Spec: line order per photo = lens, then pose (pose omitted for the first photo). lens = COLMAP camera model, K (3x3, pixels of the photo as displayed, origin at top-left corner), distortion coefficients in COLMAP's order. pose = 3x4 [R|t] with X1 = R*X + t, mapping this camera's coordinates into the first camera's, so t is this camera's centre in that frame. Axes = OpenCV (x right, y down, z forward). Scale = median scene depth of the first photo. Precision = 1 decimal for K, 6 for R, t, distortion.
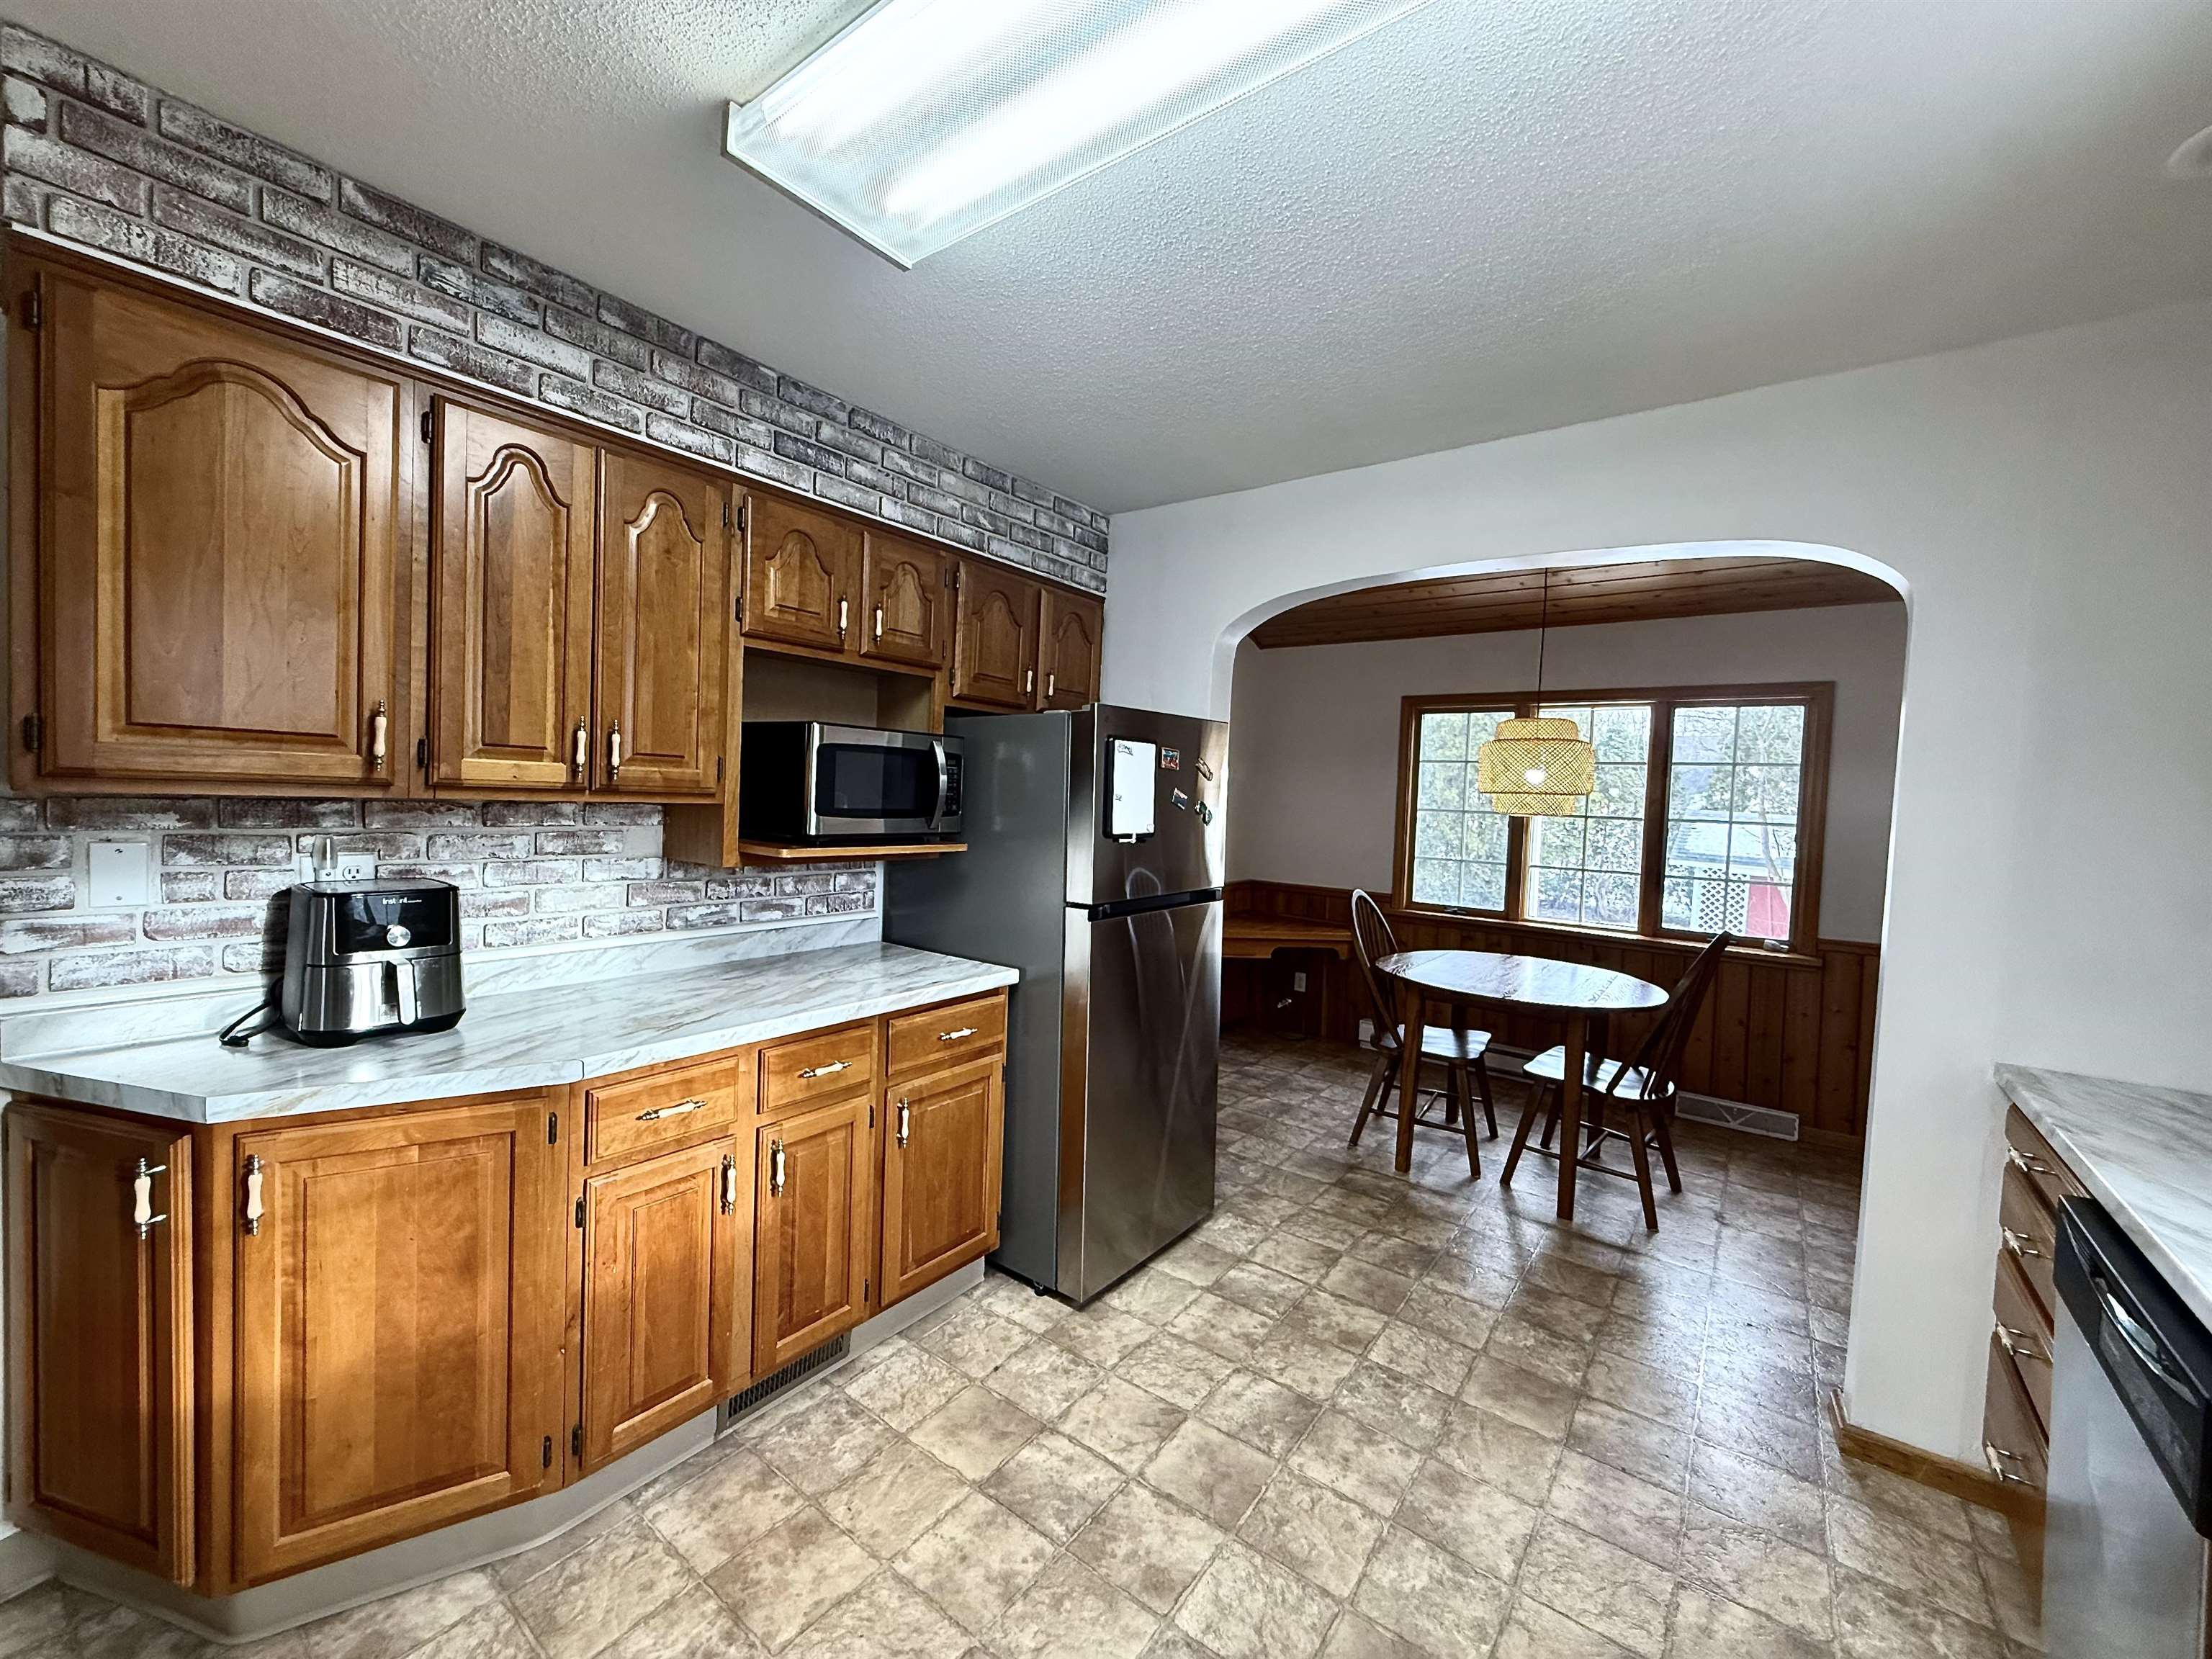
lens RADIAL K [[886.7, 0, 1091.7], [0, 886.7, 830.1], [0, 0, 1]] dist [-0.002330, 0.000616]
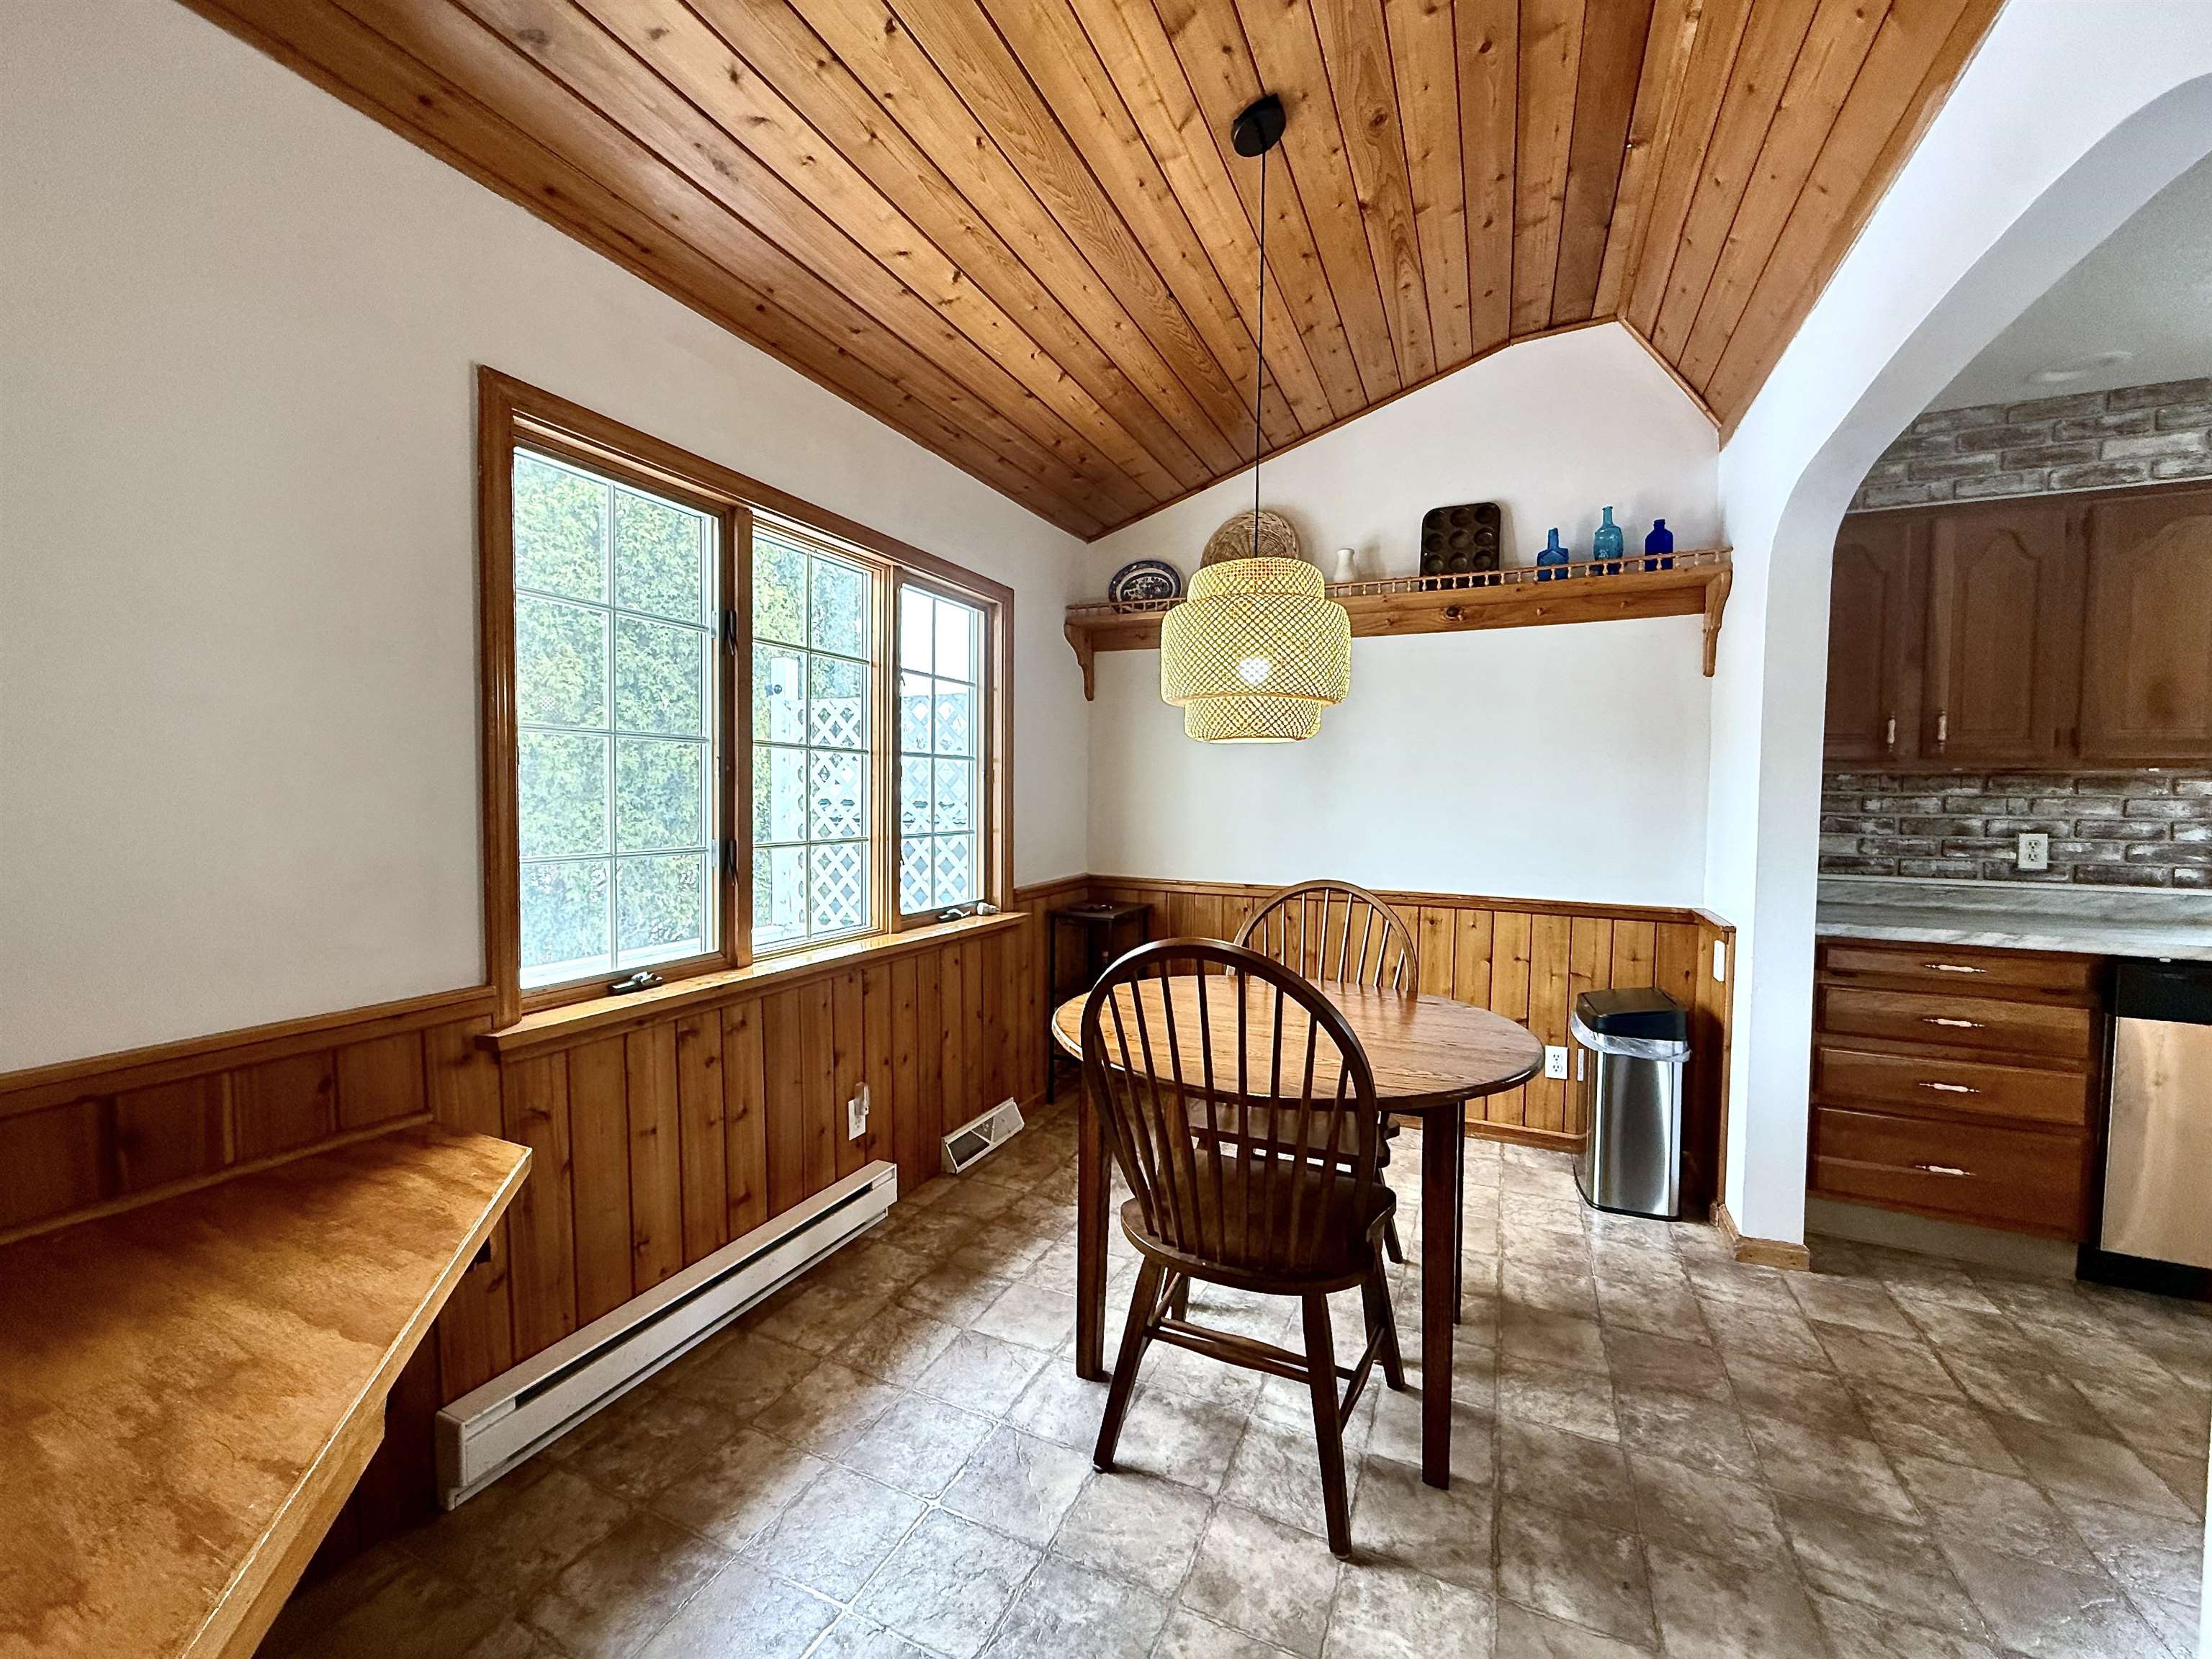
lens RADIAL K [[886.7, 0, 1118.6], [0, 886.7, 838.9], [0, 0, 1]] dist [-0.002330, 0.000616]
pose [[-0.221371, -0.088686, 0.971149, -0.073646], [0.019197, 0.995267, 0.095265, -0.015875], [-0.975001, 0.039732, -0.218621, 2.272283]]
